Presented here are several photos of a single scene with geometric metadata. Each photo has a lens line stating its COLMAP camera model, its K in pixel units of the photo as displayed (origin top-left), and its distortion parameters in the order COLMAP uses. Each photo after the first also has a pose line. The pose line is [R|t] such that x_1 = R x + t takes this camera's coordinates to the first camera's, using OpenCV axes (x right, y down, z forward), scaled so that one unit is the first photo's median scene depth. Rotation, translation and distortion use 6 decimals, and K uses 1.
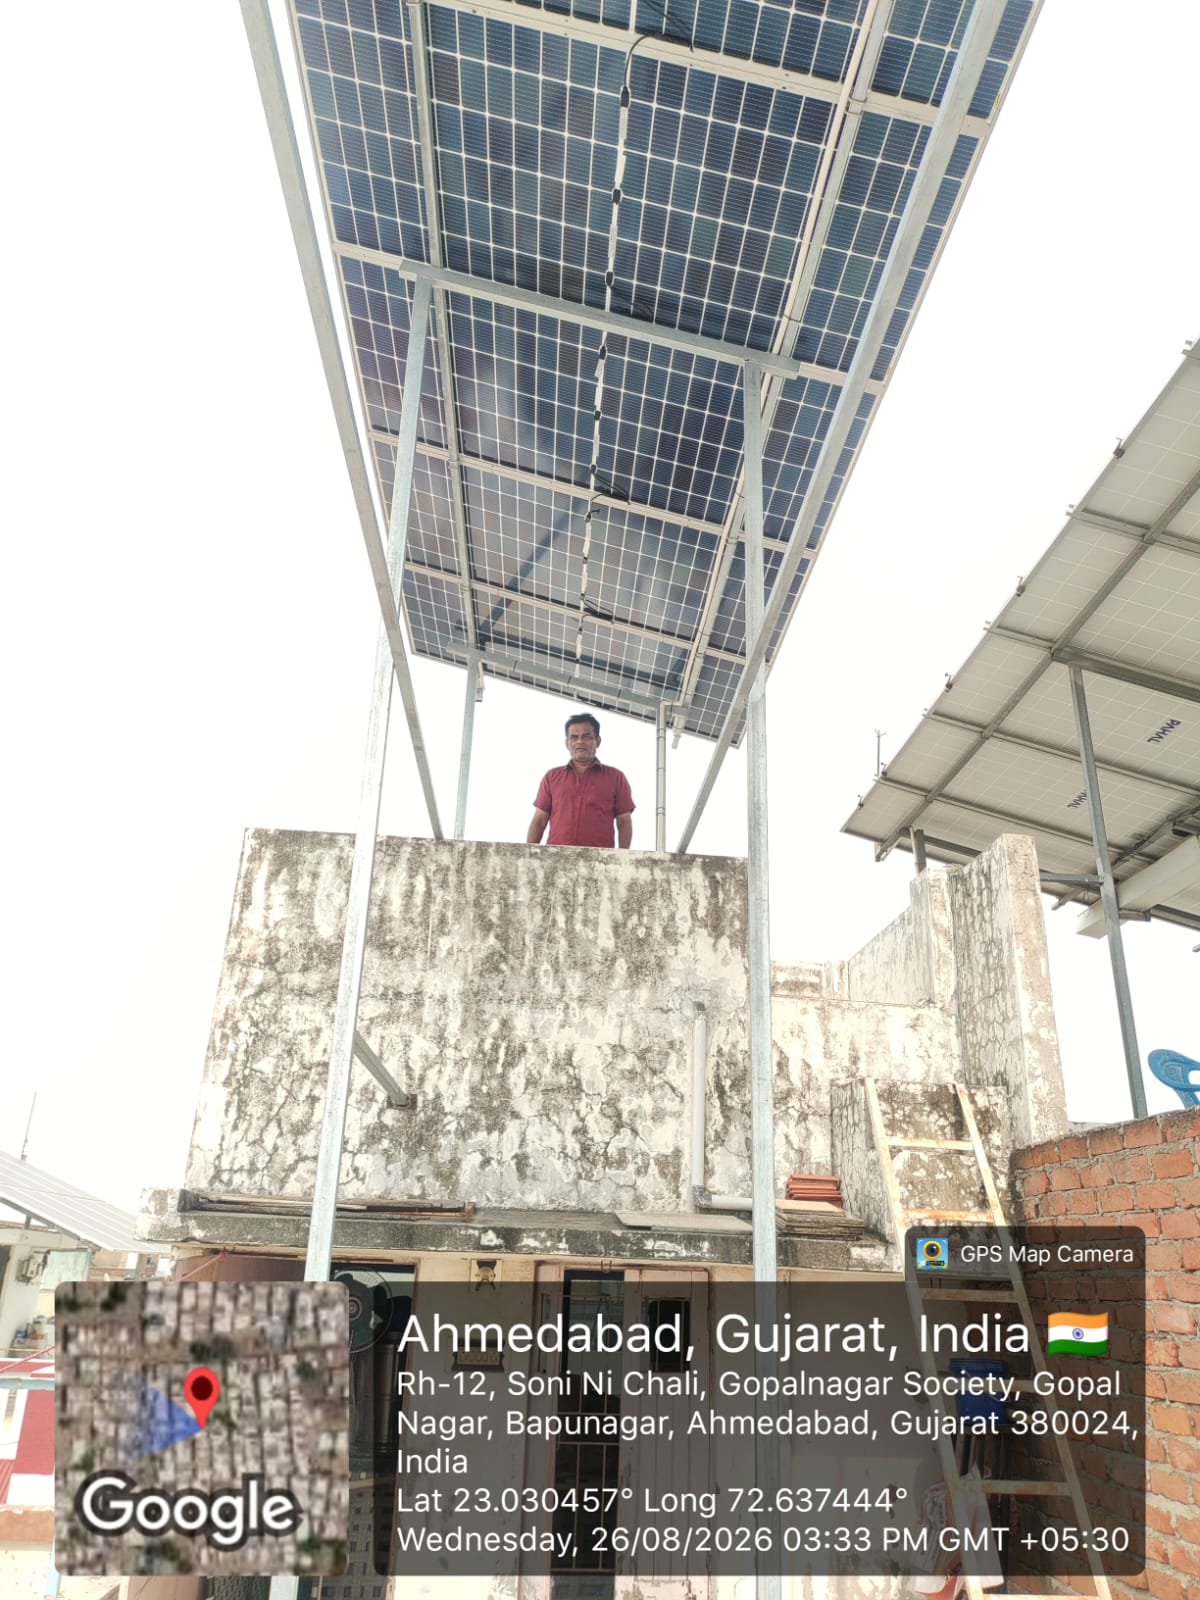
lens RADIAL K [[1302.2, 0, 586.0], [0, 1302.2, 768.0], [0, 0, 1]] dist [0.109444, -0.171628]
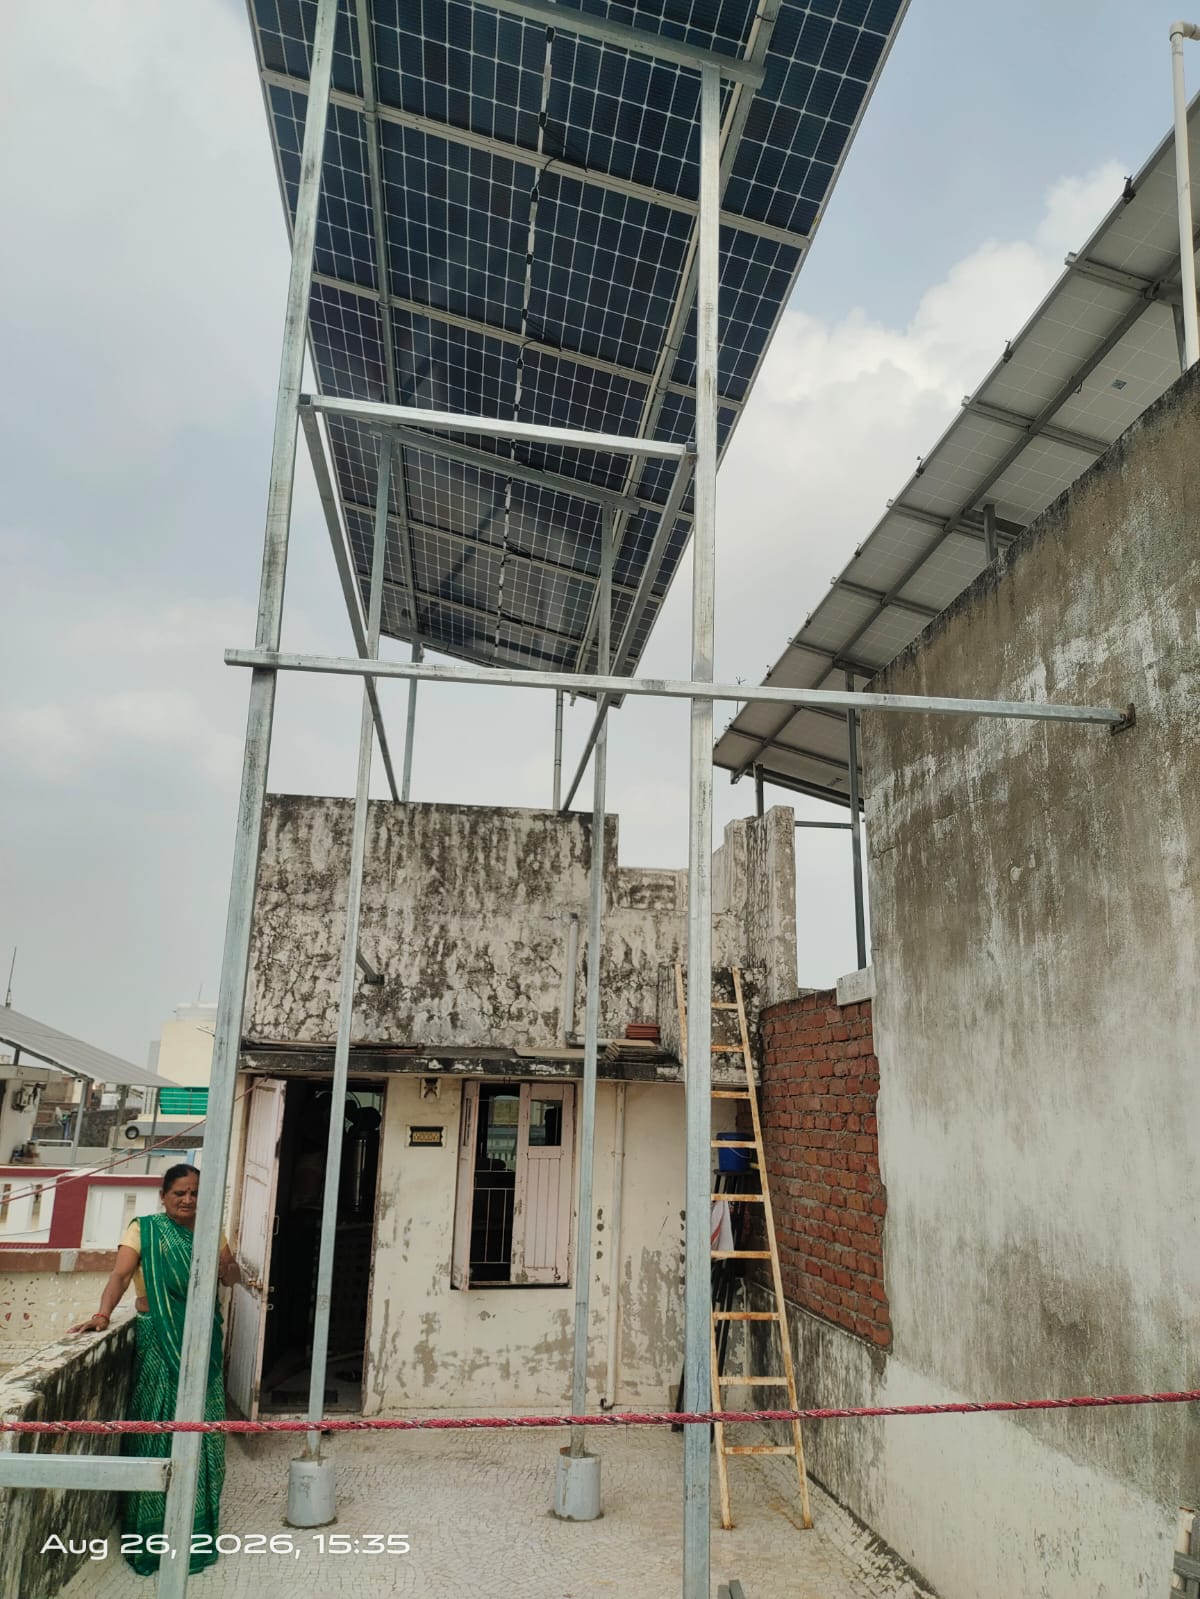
lens RADIAL K [[1301.4, 0, 604.8], [0, 1301.4, 800.9], [0, 0, 1]] dist [0.109444, -0.171628]
pose [[0.997673, 0.007334, 0.067785, 0.019926], [-0.017329, 0.988826, 0.148065, -0.167008], [-0.065942, -0.148895, 0.986652, -0.447354]]
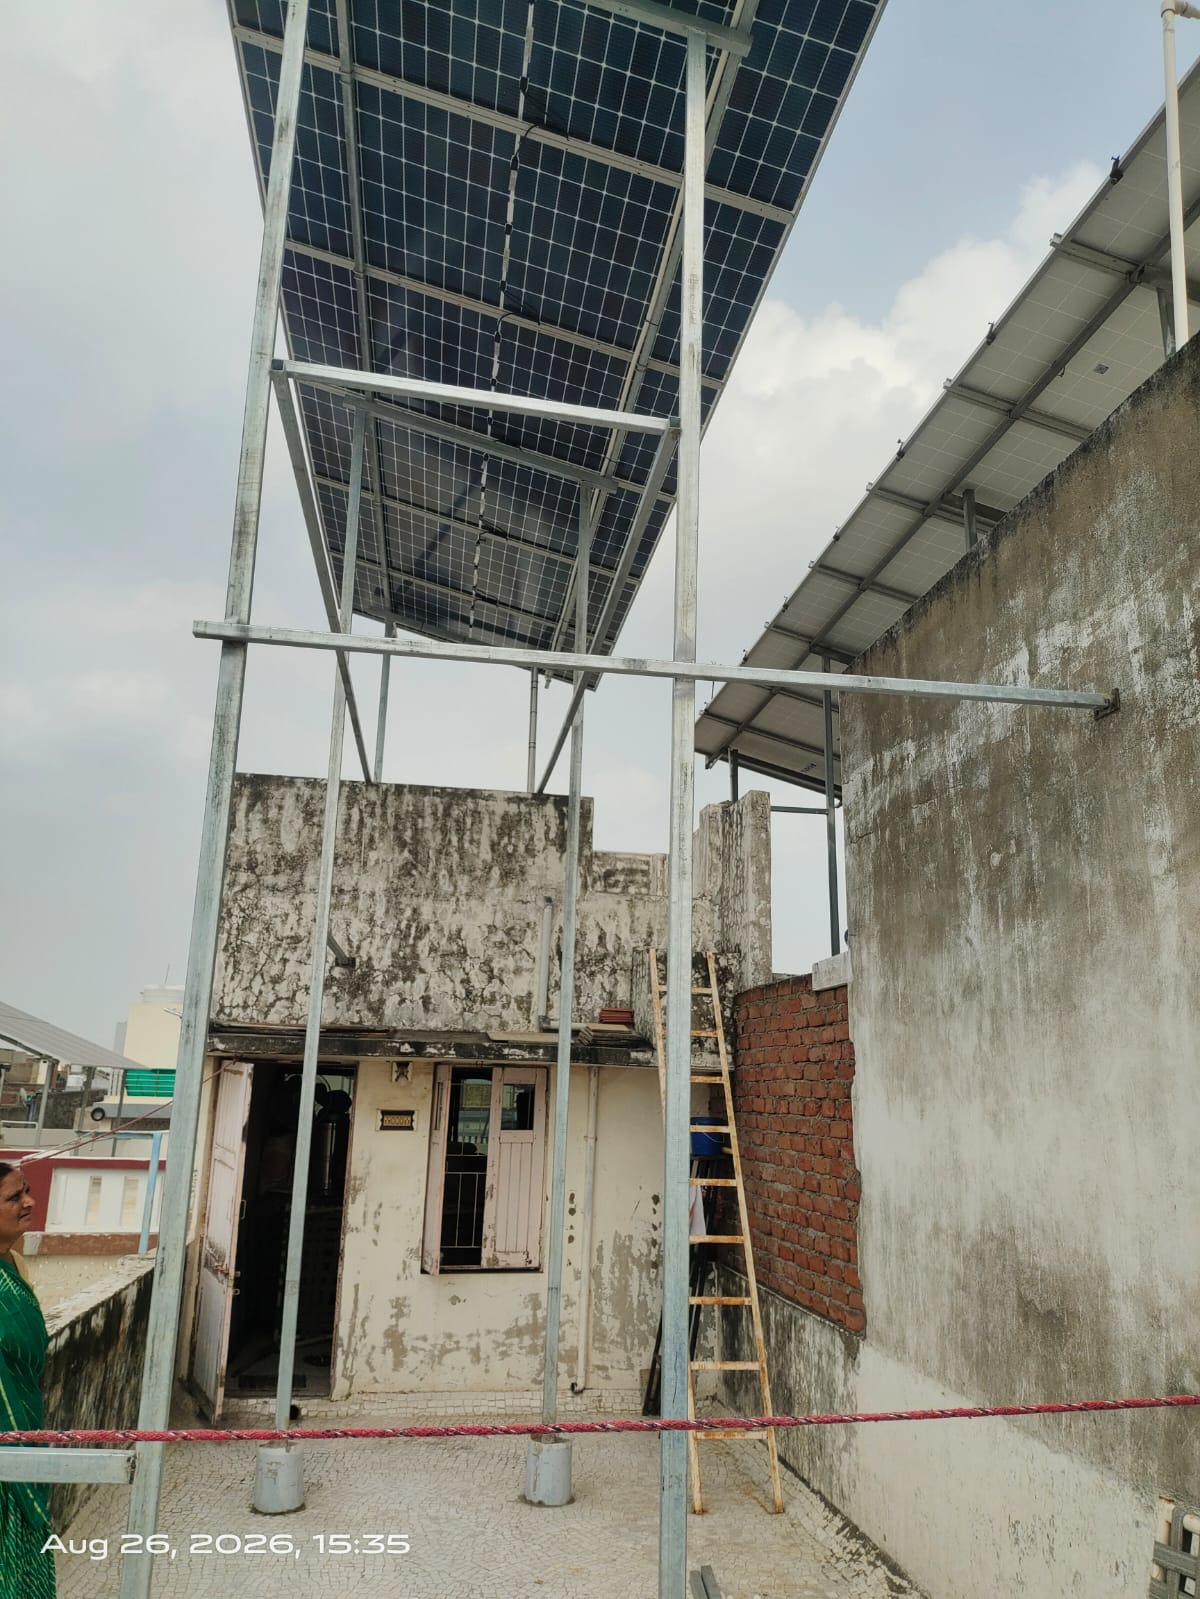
lens RADIAL K [[1301.4, 0, 610.4], [0, 1301.4, 808.3], [0, 0, 1]] dist [0.109444, -0.171628]
pose [[0.995496, 0.014832, 0.093640, 0.017308], [-0.030180, 0.985884, 0.164688, -0.163548], [-0.089876, -0.166772, 0.981891, -0.435527]]
